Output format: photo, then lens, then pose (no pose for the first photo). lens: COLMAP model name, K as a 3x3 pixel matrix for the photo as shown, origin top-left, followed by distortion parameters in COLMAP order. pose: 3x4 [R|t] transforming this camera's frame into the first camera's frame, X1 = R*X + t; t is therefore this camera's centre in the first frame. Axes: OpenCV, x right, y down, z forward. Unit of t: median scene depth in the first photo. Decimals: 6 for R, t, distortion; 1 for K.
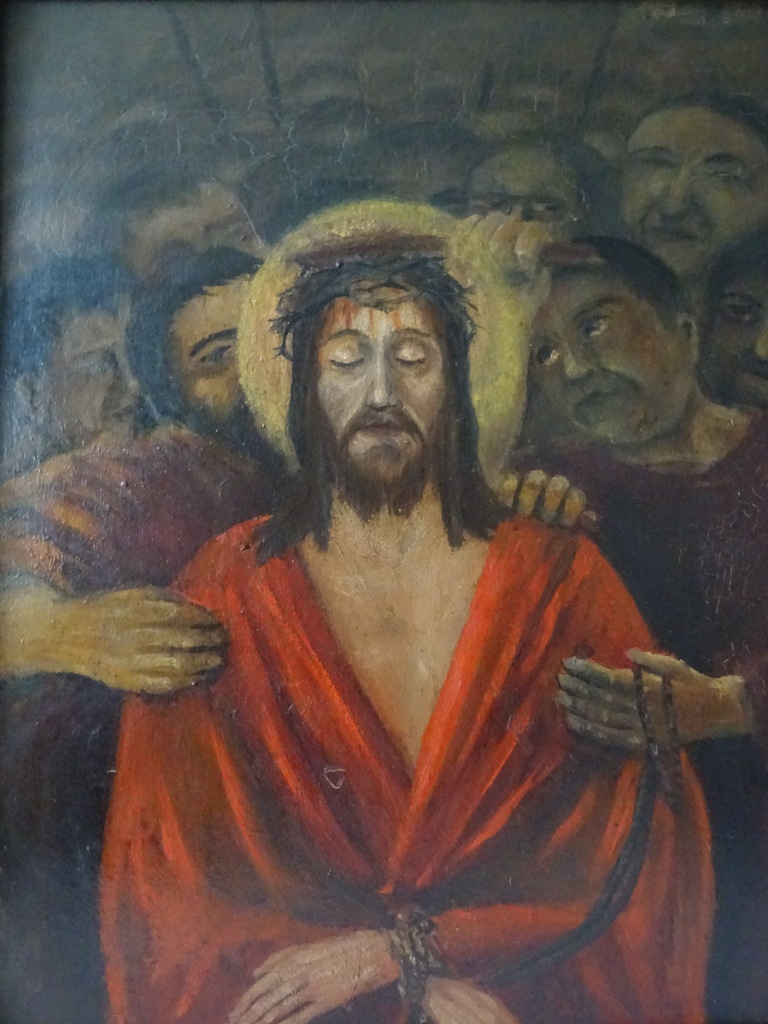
lens RADIAL K [[727.9, 0, 400.9], [0, 727.9, 513.2], [0, 0, 1]] dist [0.000119, 0.000690]
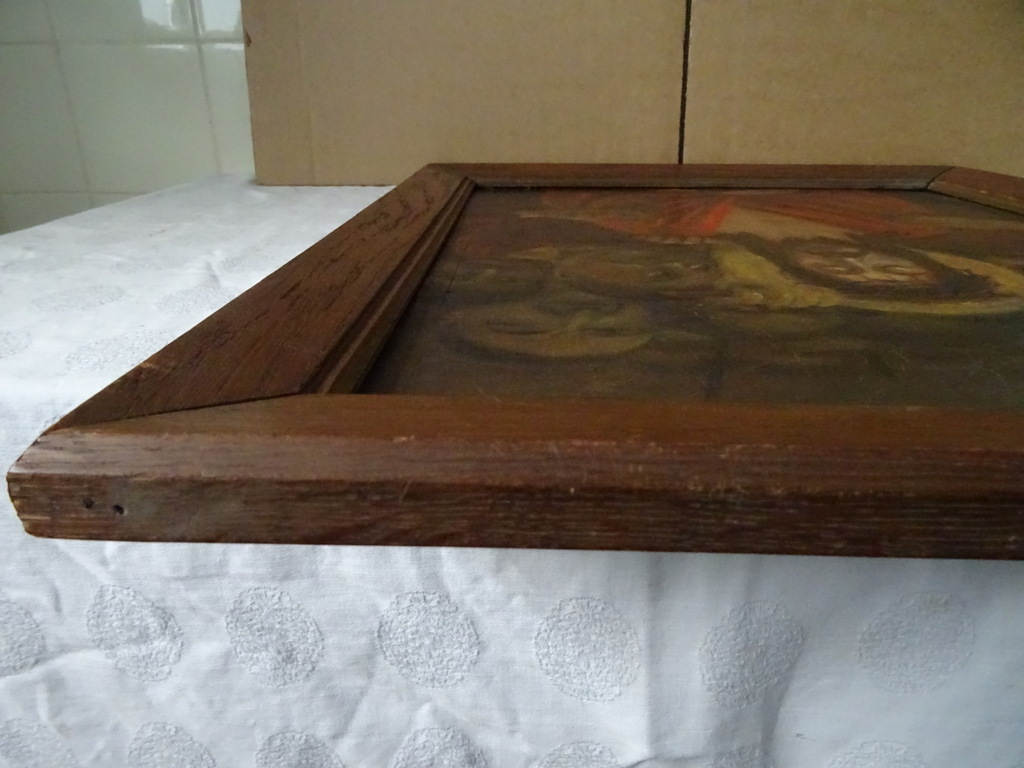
lens RADIAL K [[728.3, 0, 509.7], [0, 728.3, 382.4], [0, 0, 1]] dist [0.008050, 0.004451]
pose [[-0.999549, -0.010418, 0.028167, 0.442418], [0.030029, -0.335637, 0.941513, -1.255620], [-0.000355, 0.941934, 0.335798, 0.808953]]
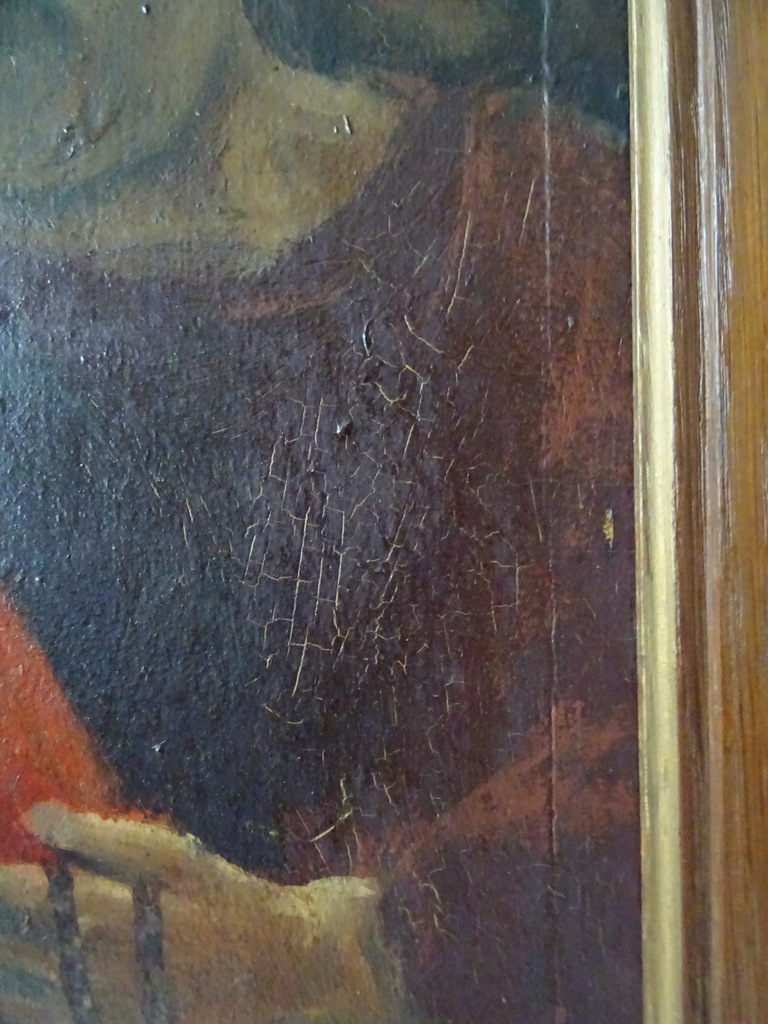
lens RADIAL K [[727.9, 0, 400.9], [0, 727.9, 513.2], [0, 0, 1]] dist [0.000119, 0.000690]
pose [[0.999759, -0.021511, -0.004415, 0.480306], [0.021655, 0.999127, 0.035738, 0.043265], [0.003643, -0.035825, 0.999351, 0.661665]]
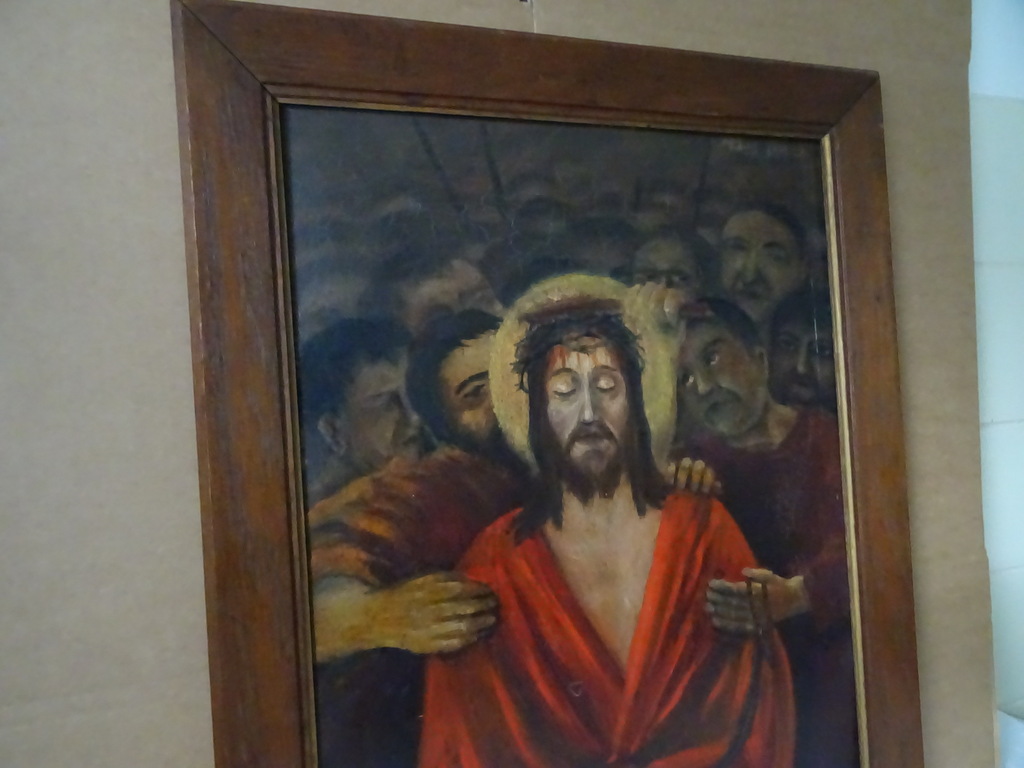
lens RADIAL K [[730.4, 0, 509.2], [0, 730.4, 378.0], [0, 0, 1]] dist [-0.005824, -0.006666]
pose [[0.938021, -0.049331, 0.343050, -0.654824], [0.046393, 0.998782, 0.016772, -0.262858], [-0.343460, 0.000182, 0.939167, -0.279244]]
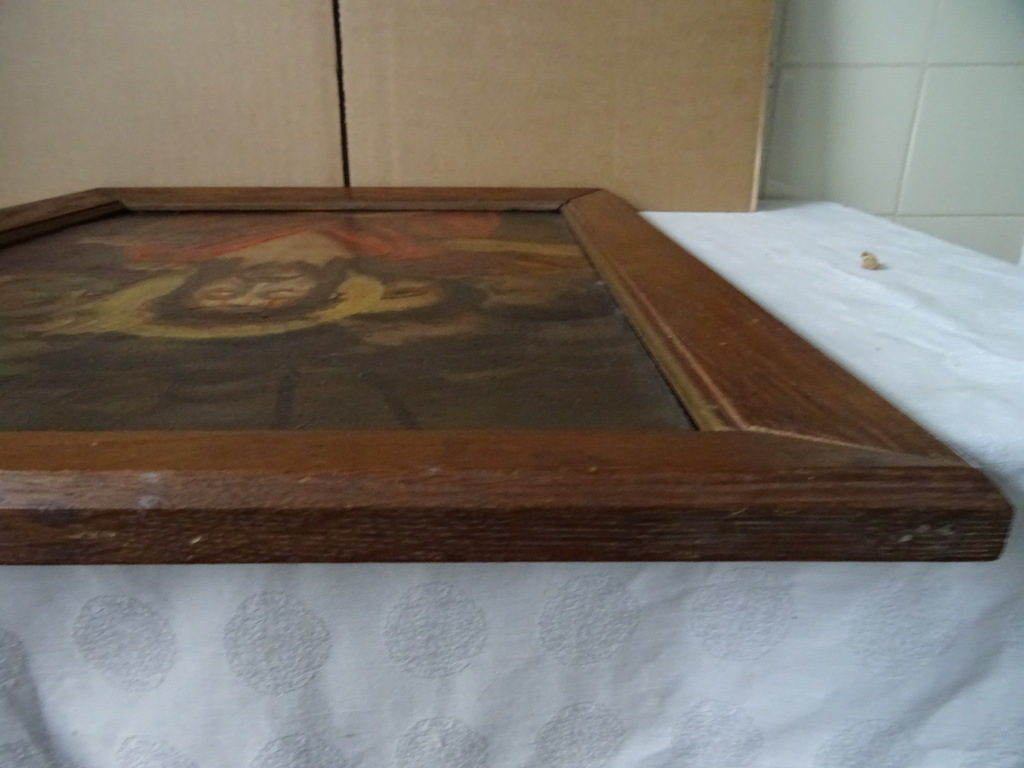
lens RADIAL K [[727.9, 0, 510.6], [0, 727.9, 393.0], [0, 0, 1]] dist [0.000119, 0.000690]
pose [[-0.999827, 0.007633, -0.016971, -0.397620], [-0.018542, -0.331772, 0.943177, -1.303605], [0.001569, 0.943329, 0.331856, 0.782723]]
